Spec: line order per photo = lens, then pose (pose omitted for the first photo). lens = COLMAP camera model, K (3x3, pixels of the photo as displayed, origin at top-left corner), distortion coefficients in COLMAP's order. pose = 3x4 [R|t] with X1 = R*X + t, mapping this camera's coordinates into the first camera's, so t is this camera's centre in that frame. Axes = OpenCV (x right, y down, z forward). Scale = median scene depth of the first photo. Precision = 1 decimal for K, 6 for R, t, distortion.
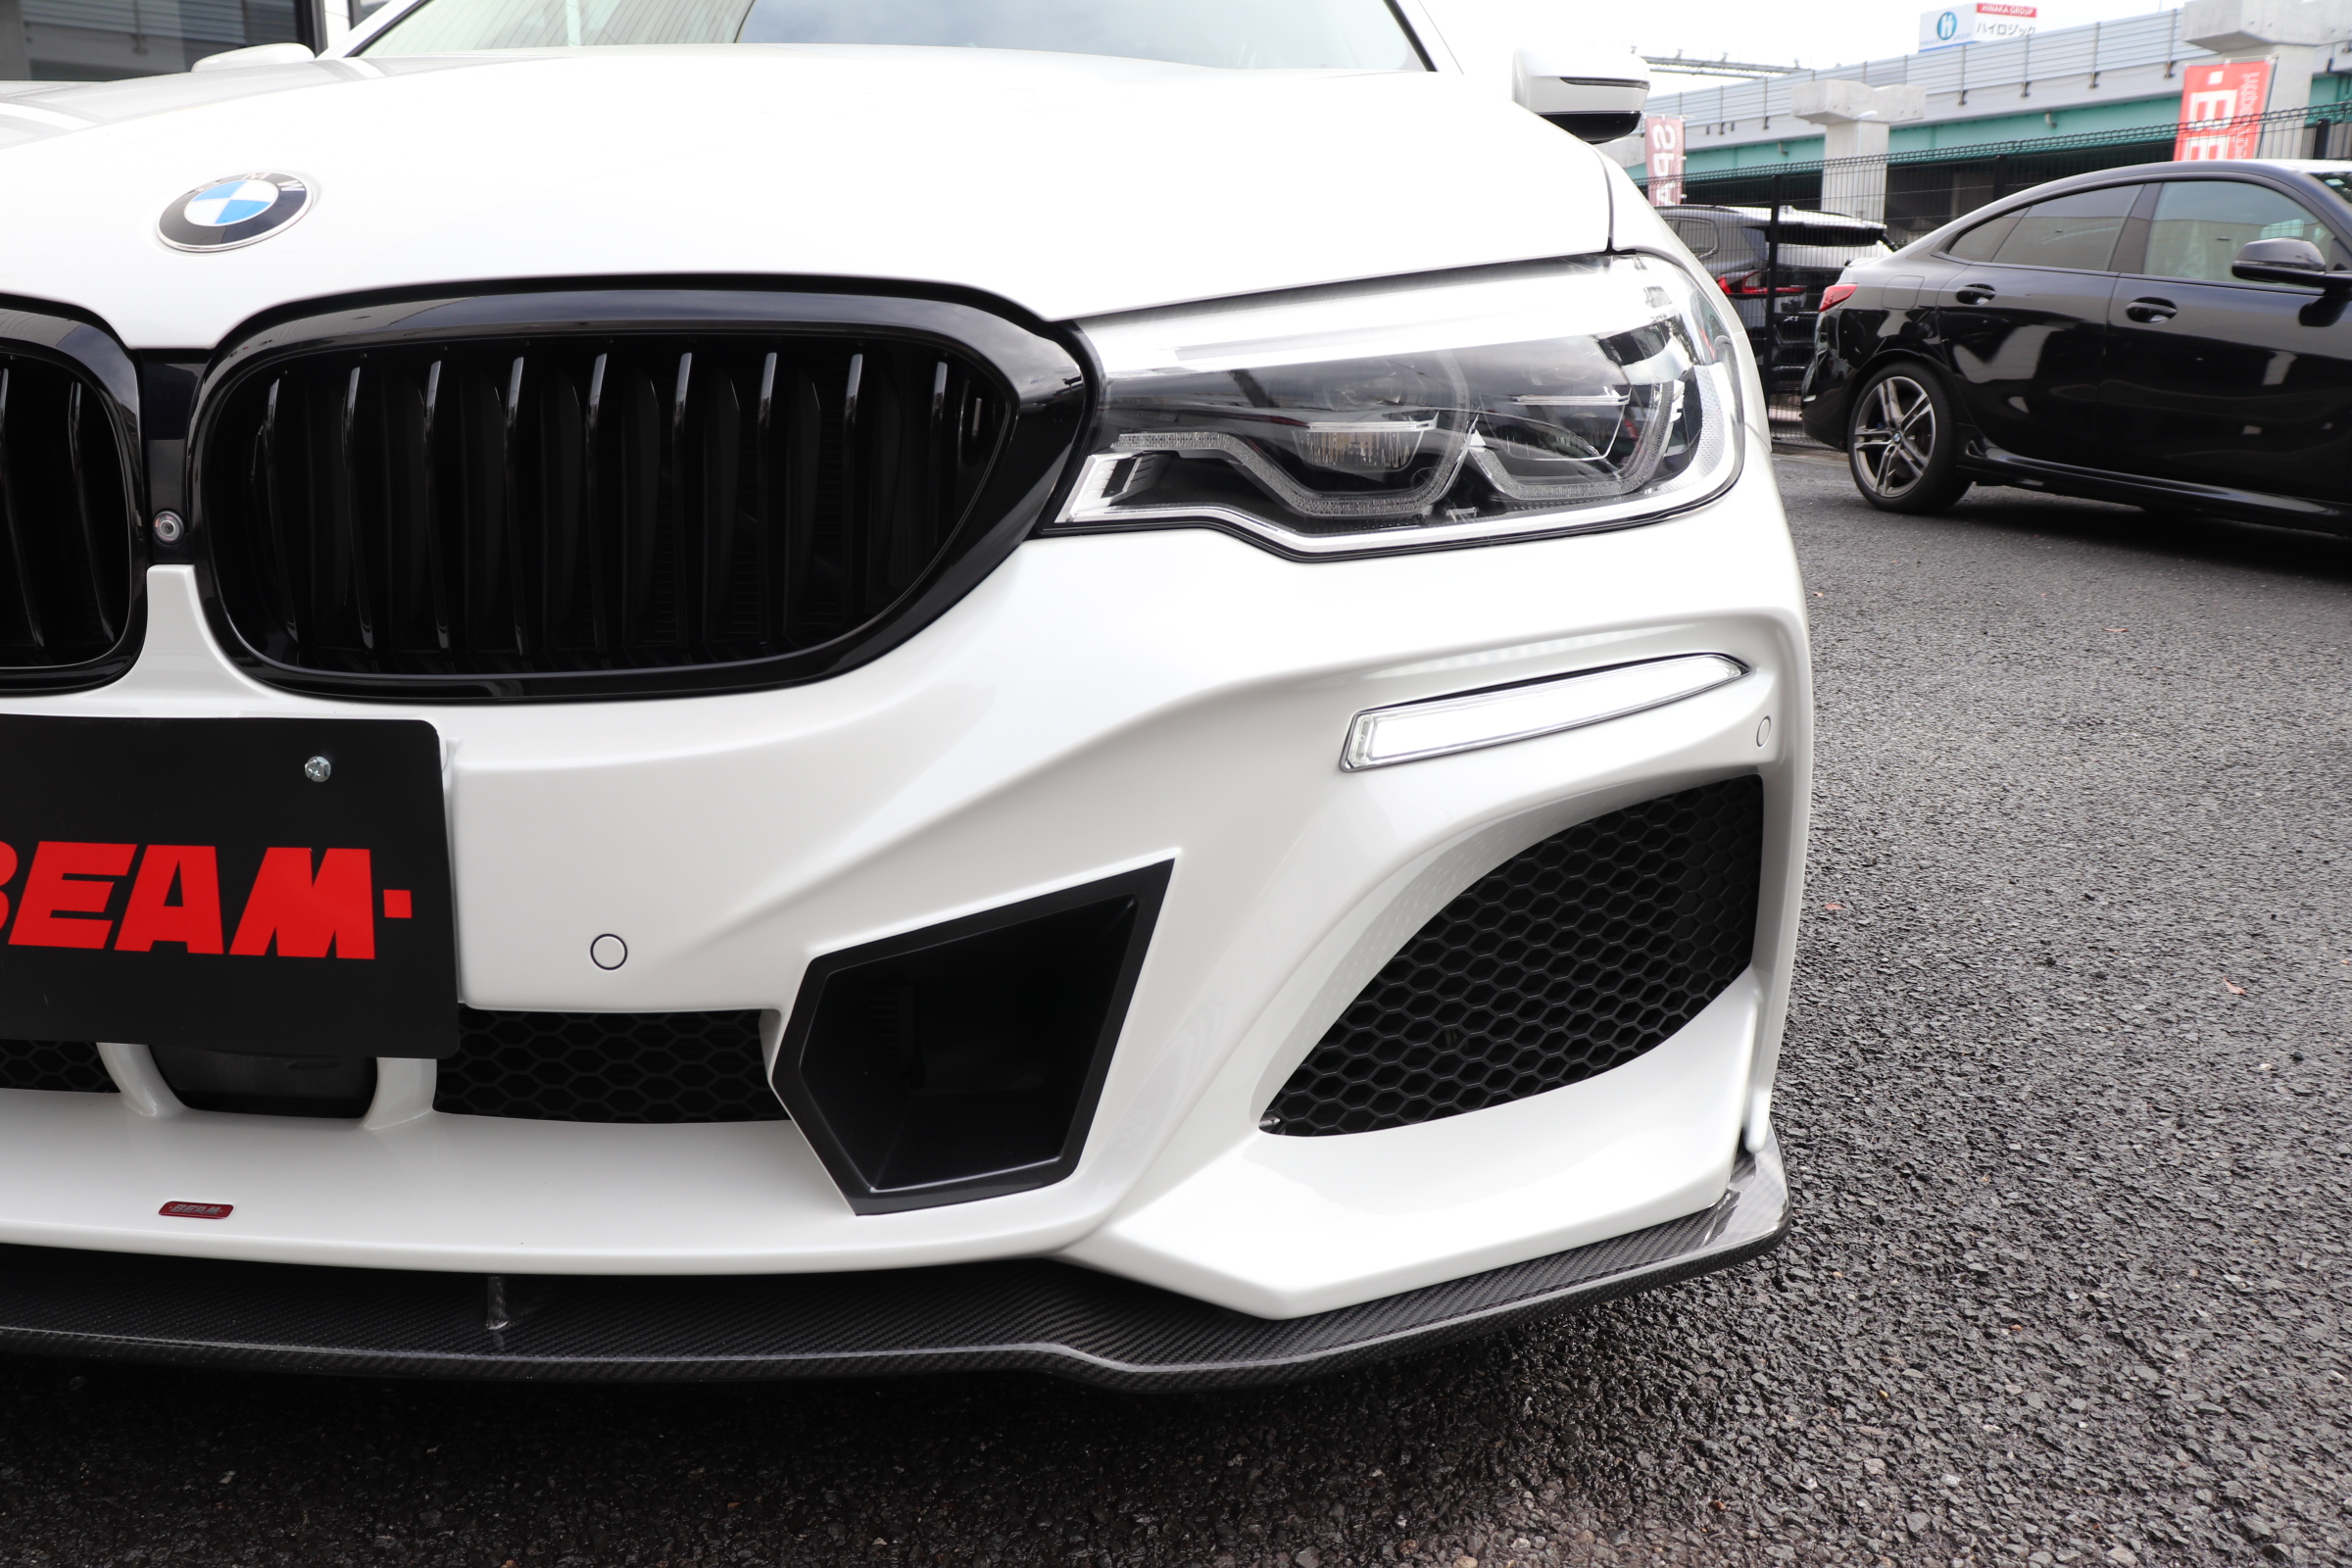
lens RADIAL K [[1938.9, 0, 1170.8], [0, 1938.9, 796.9], [0, 0, 1]] dist [-0.178772, 0.161920]
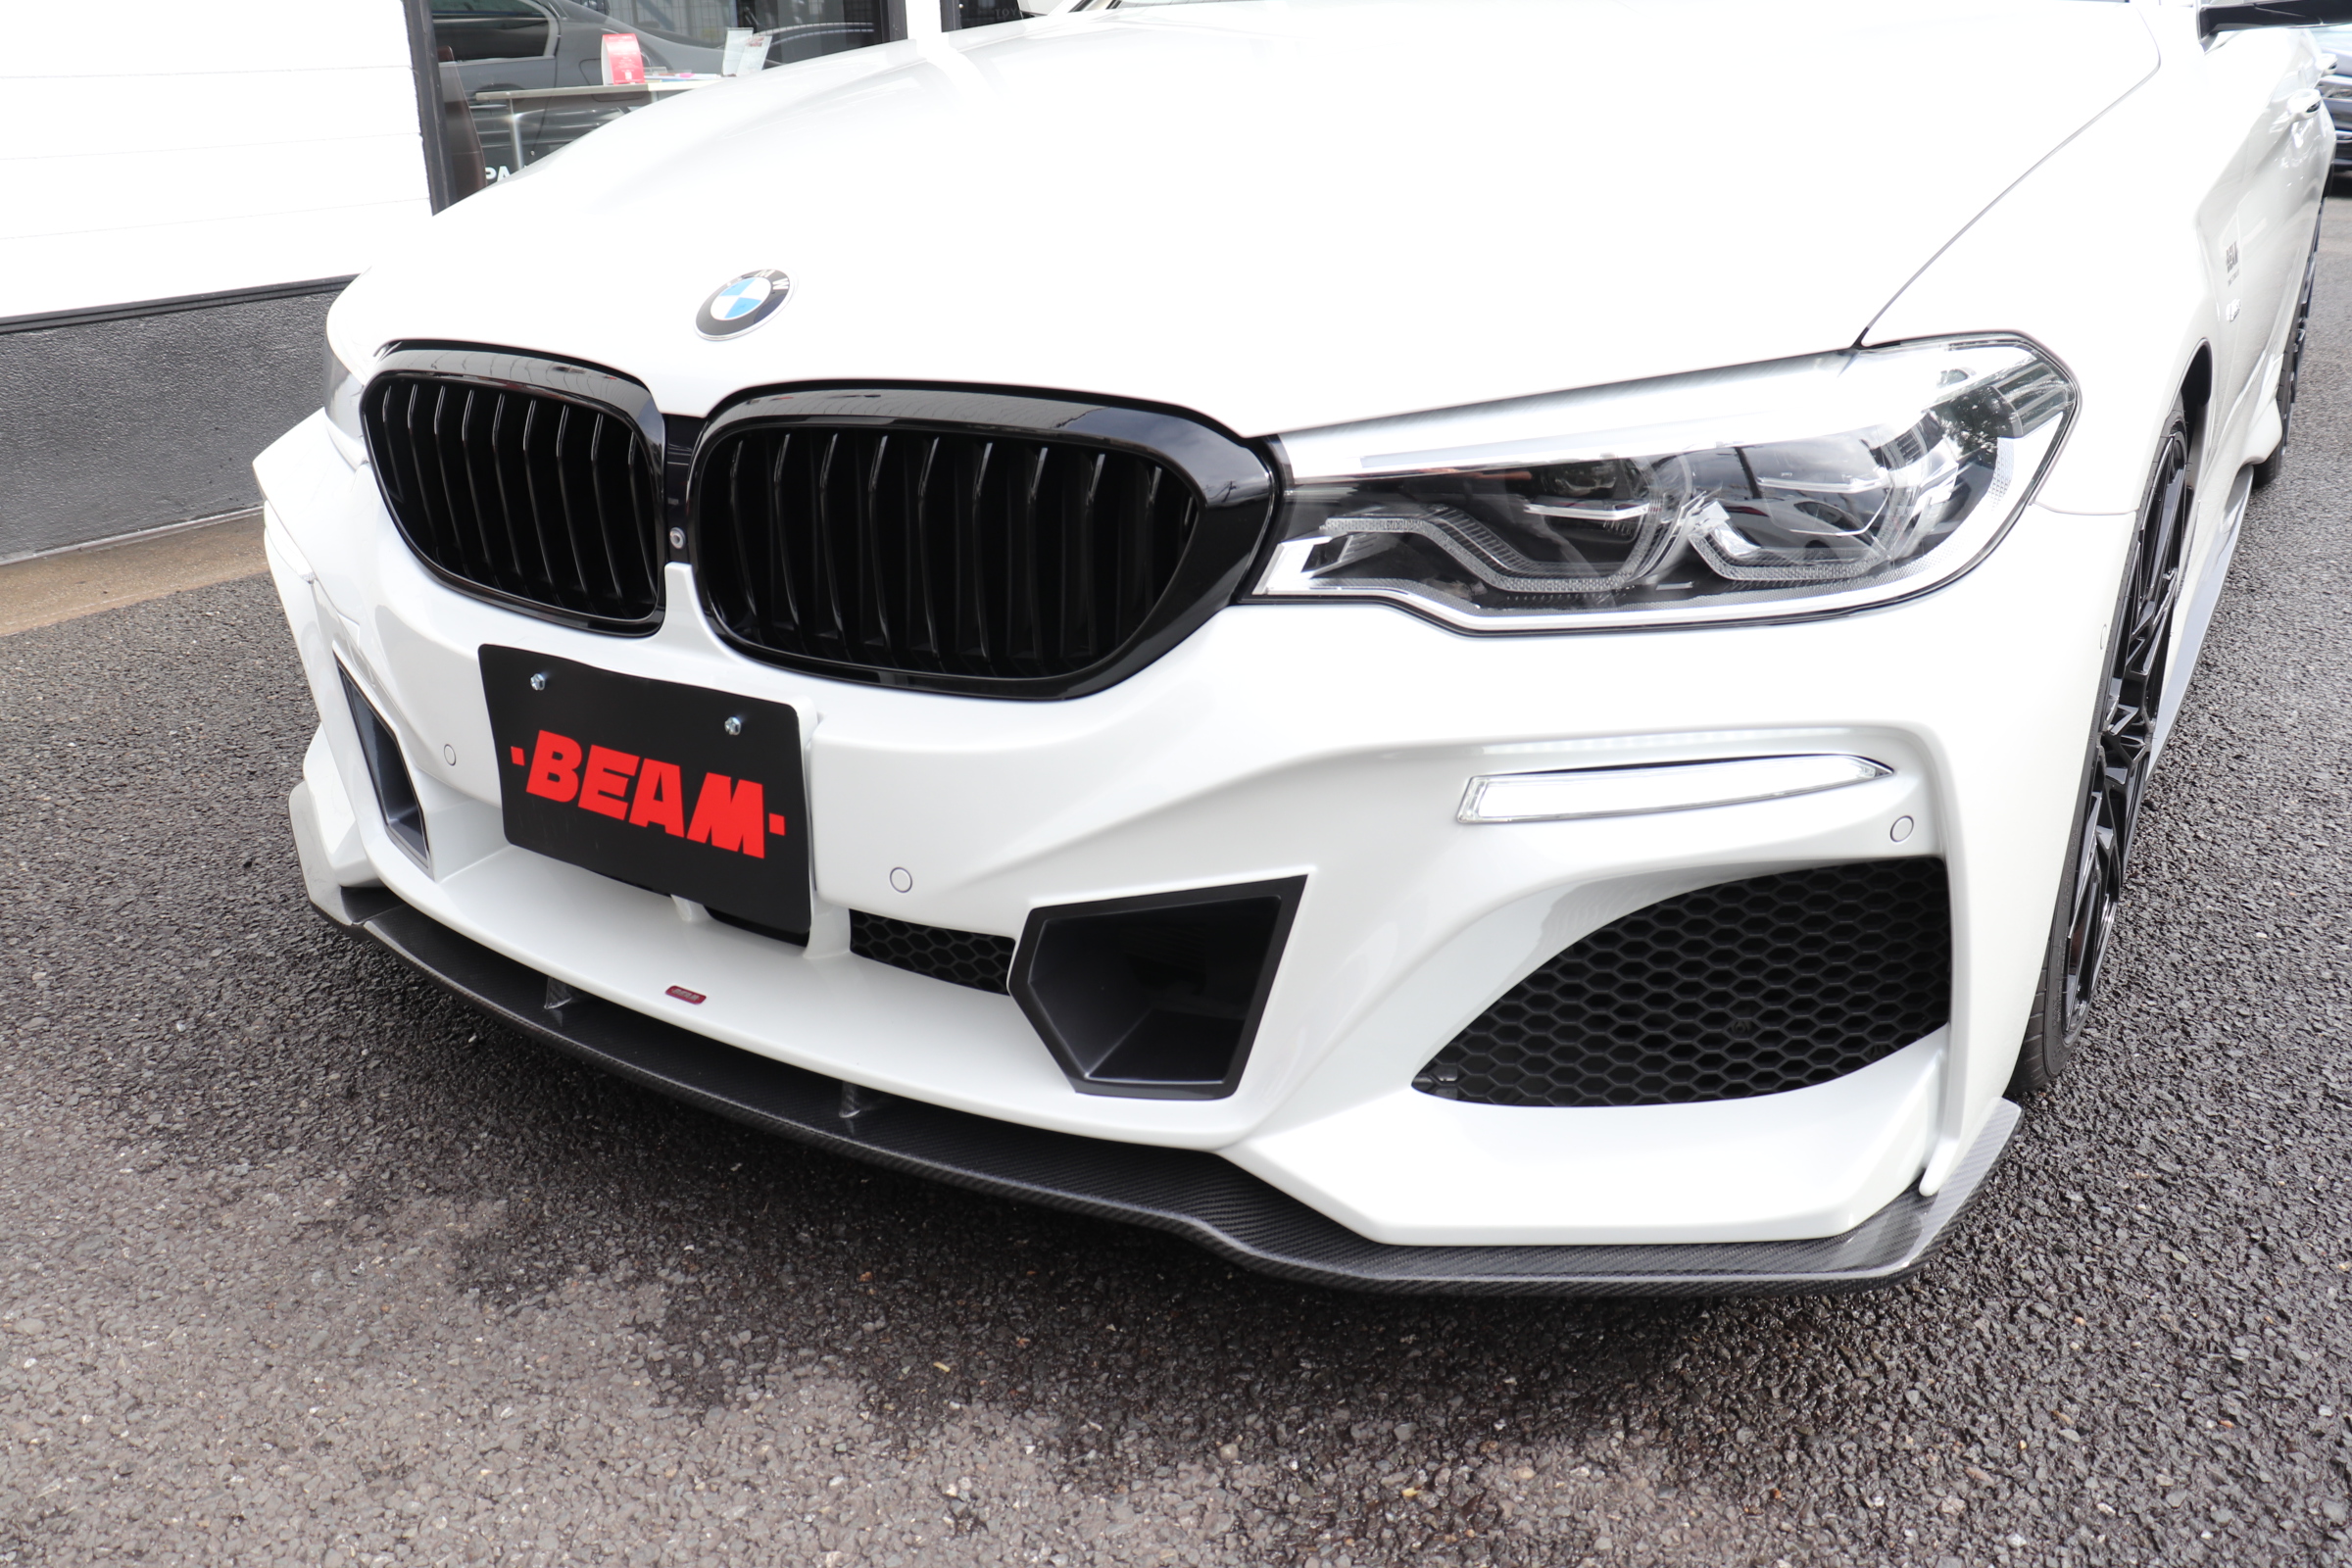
lens RADIAL K [[1953.1, 0, 1176.0], [0, 1953.1, 784.0], [0, 0, 1]] dist [-0.180743, 0.166904]
pose [[0.877766, 0.147095, -0.455949, 0.403681], [-0.086798, 0.984776, 0.150604, -0.170326], [0.471161, -0.092619, 0.877171, -0.116655]]
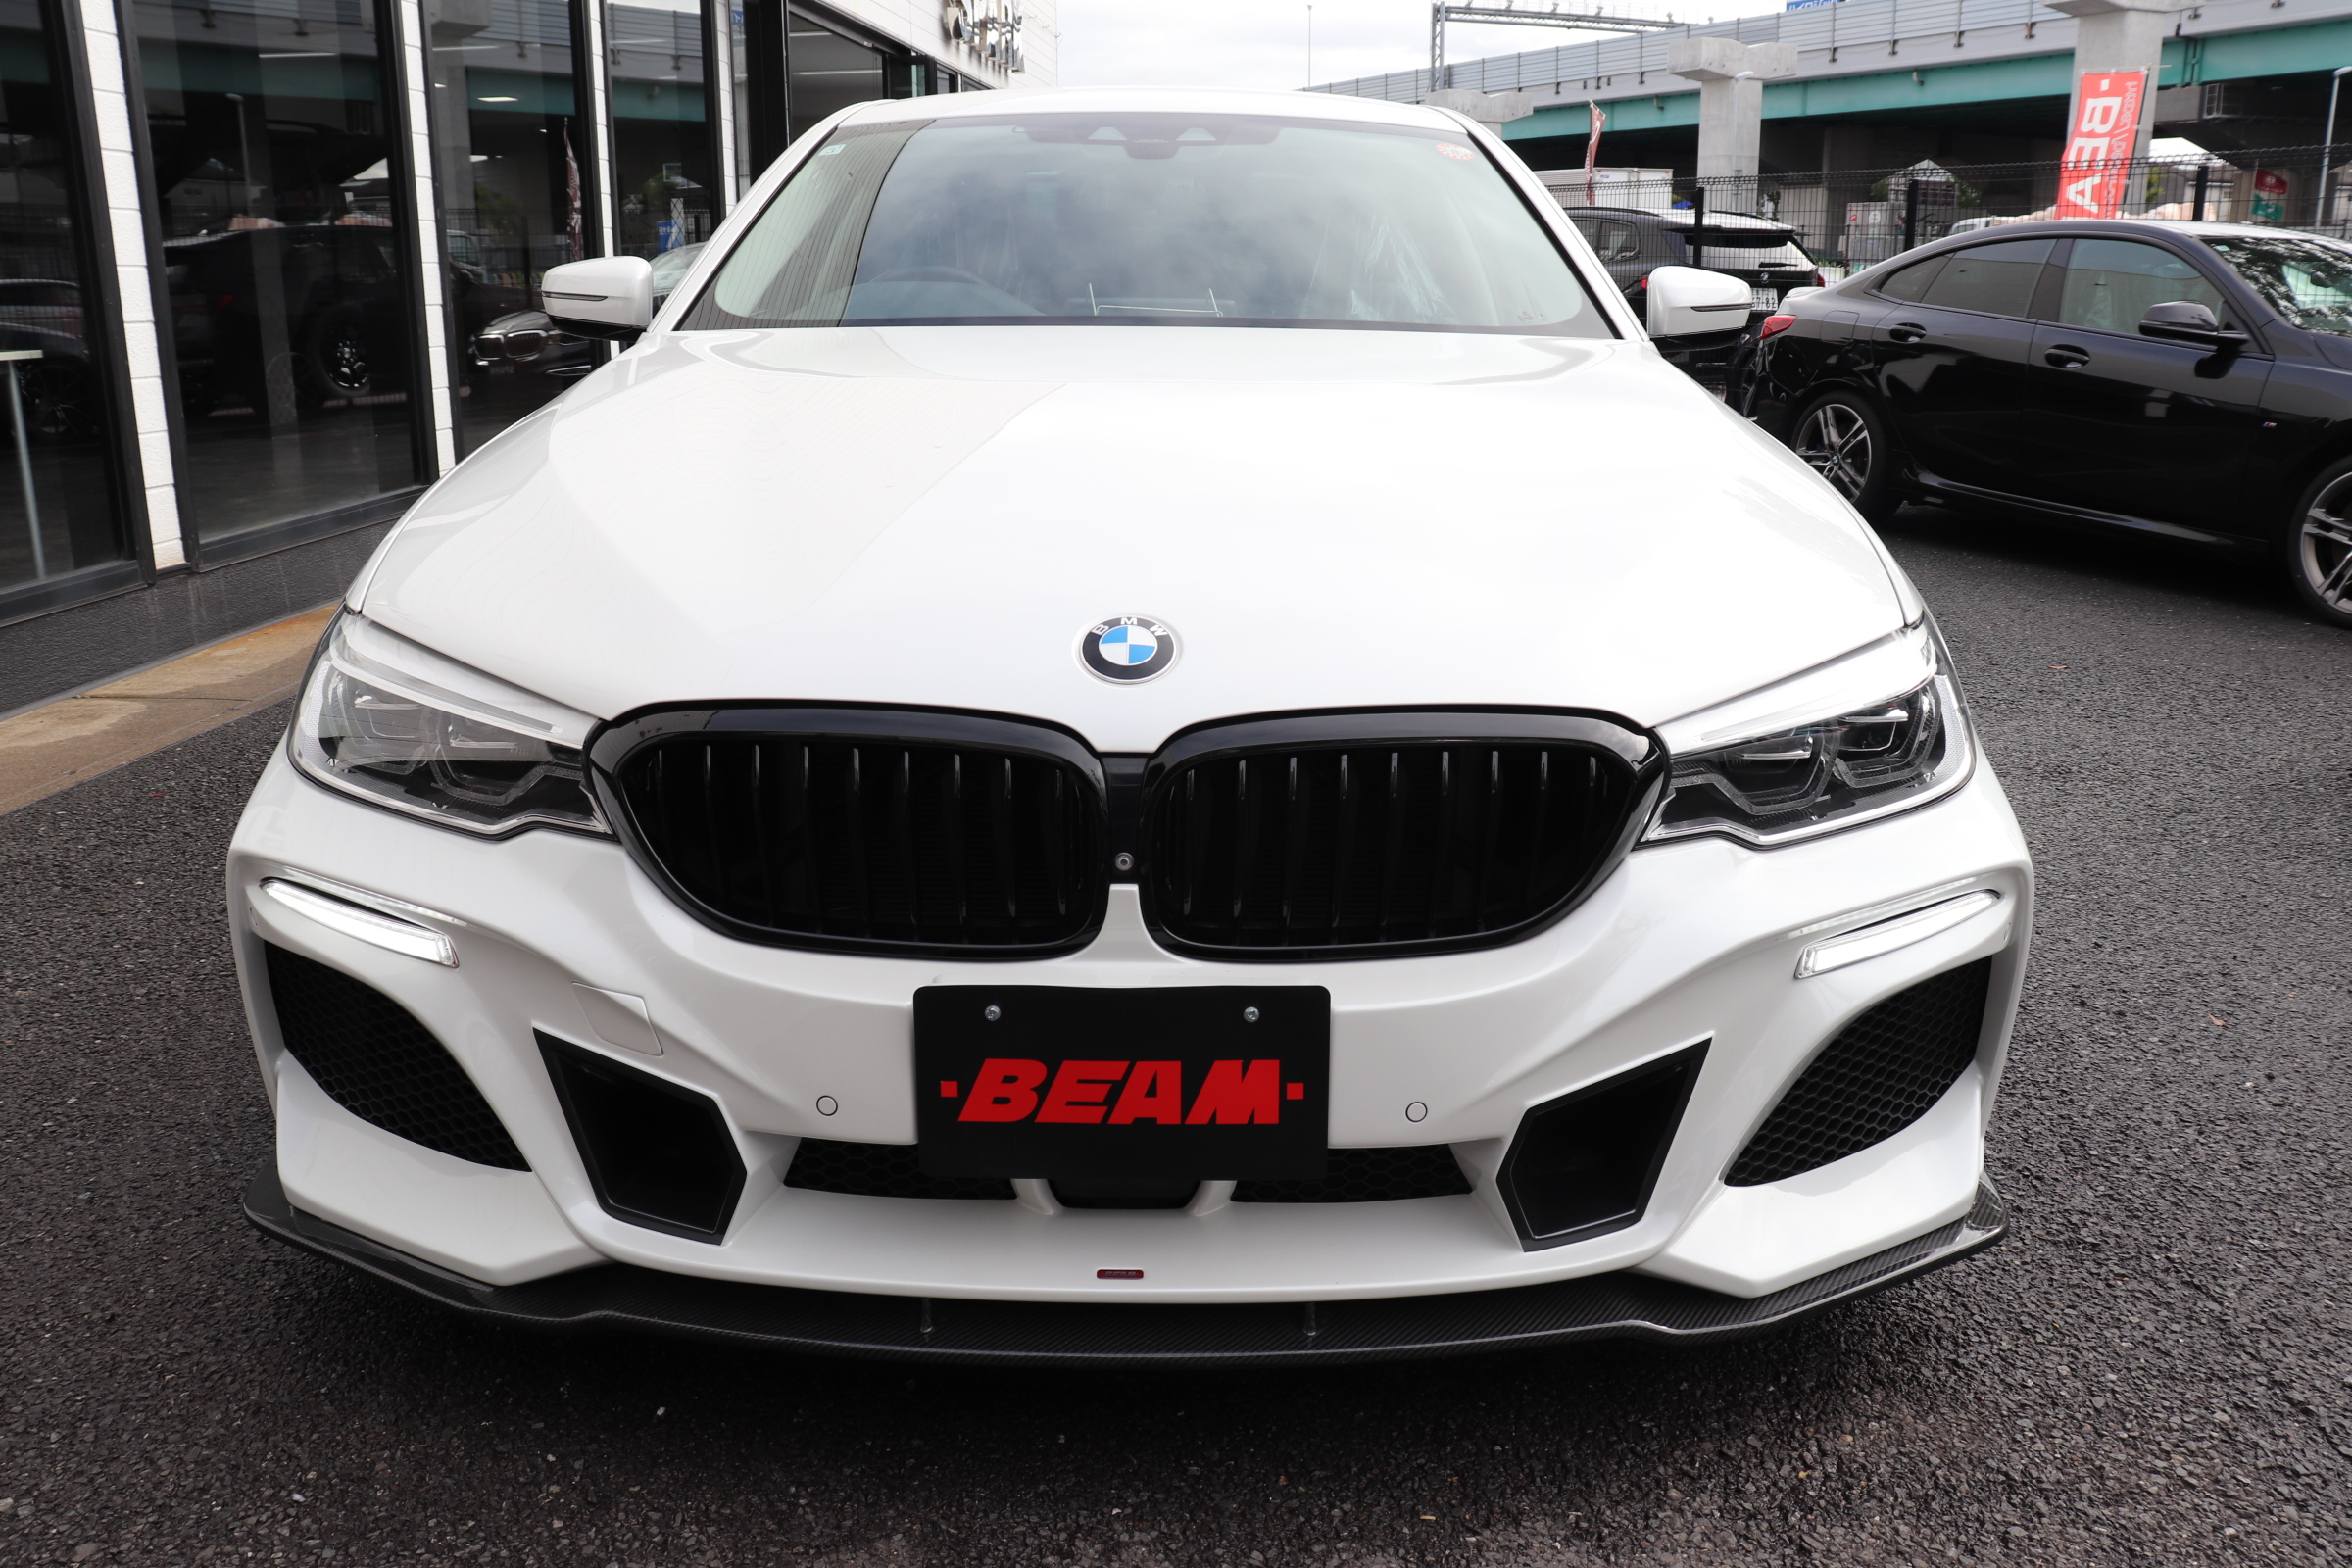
lens RADIAL K [[1953.1, 0, 1176.0], [0, 1953.1, 784.0], [0, 0, 1]] dist [-0.180743, 0.166904]
pose [[0.997564, -0.021340, 0.066407, -0.476774], [0.020056, 0.999600, 0.019943, -0.193706], [-0.066806, -0.018563, 0.997593, -0.547940]]
